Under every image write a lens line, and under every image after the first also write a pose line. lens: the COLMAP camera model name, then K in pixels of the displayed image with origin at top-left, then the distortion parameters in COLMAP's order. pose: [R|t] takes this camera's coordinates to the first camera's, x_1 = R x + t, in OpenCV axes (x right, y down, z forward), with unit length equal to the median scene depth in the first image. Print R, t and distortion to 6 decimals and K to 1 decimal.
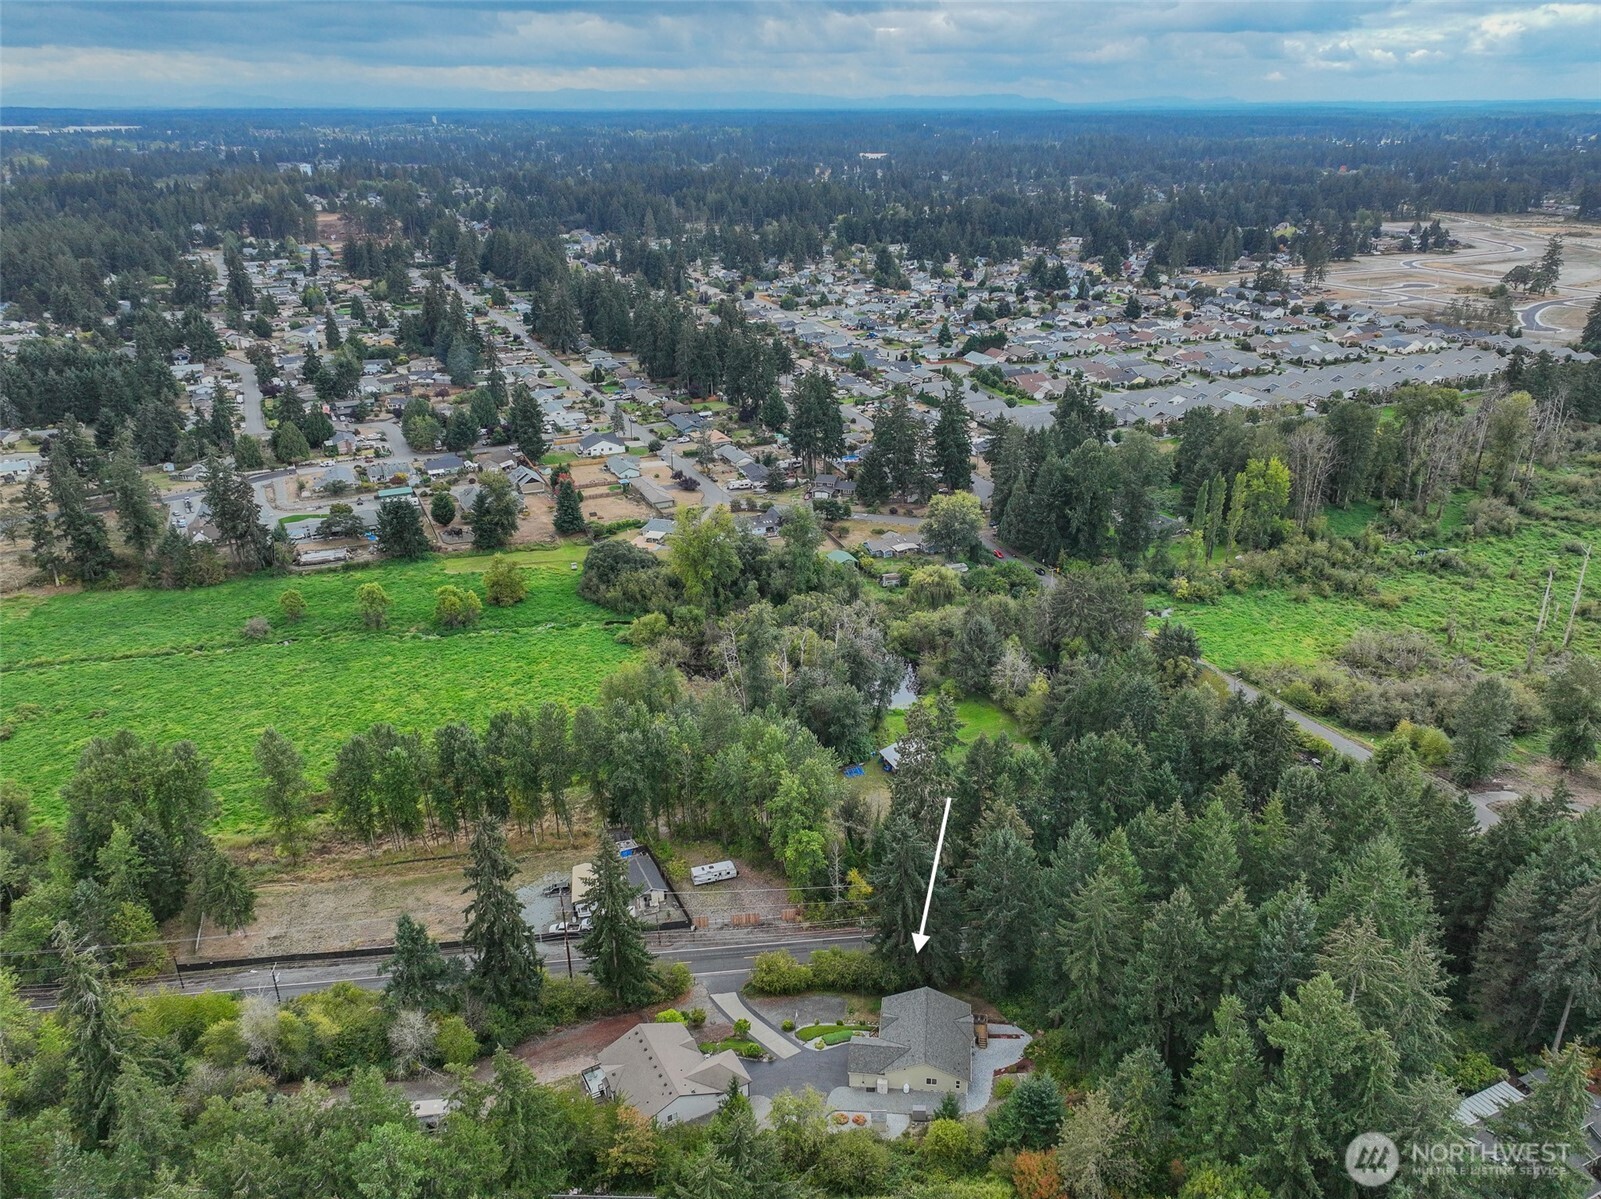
lens RADIAL K [[1138.0, 0, 822.1], [0, 1138.0, 600.5], [0, 0, 1]] dist [-0.003045, 0.008199]
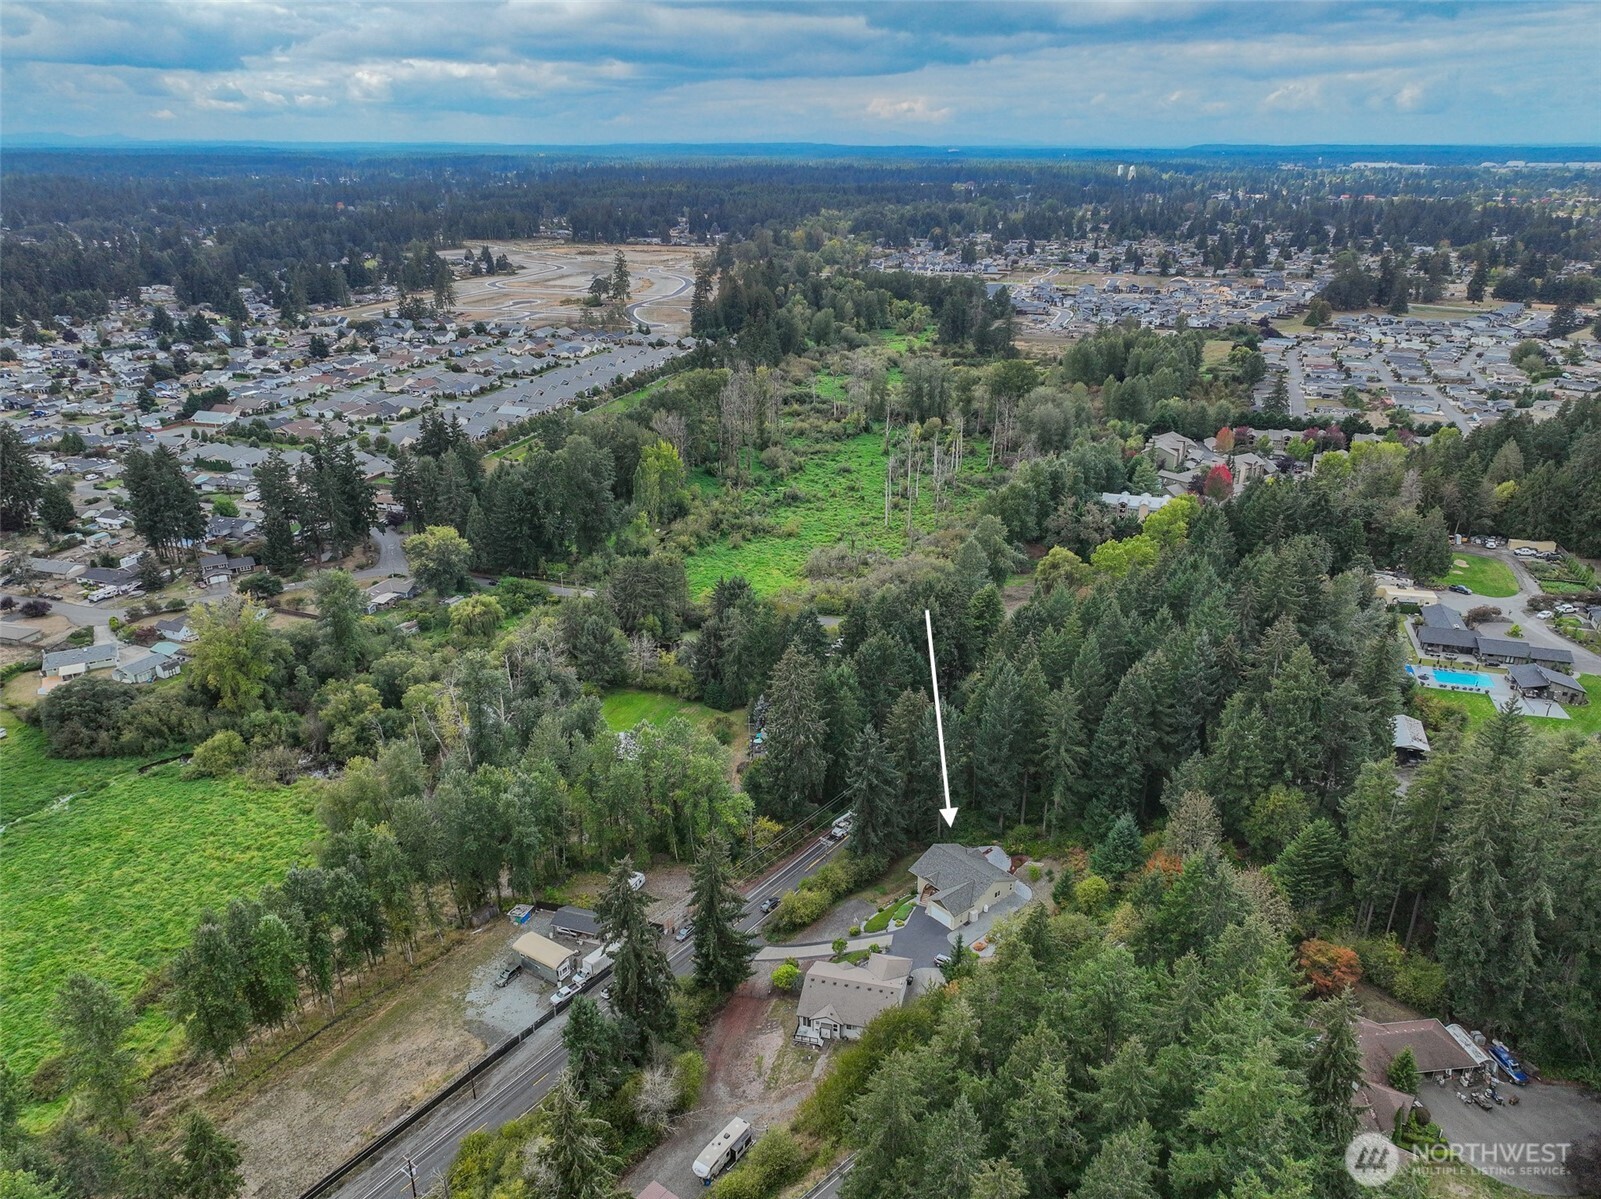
lens RADIAL K [[1138.0, 0, 822.1], [0, 1138.0, 600.5], [0, 0, 1]] dist [-0.003045, 0.008199]
pose [[0.670319, -0.267880, 0.692036, -0.118010], [0.288758, 0.953229, 0.089288, -0.008521], [-0.683587, 0.139979, 0.716320, 0.024992]]
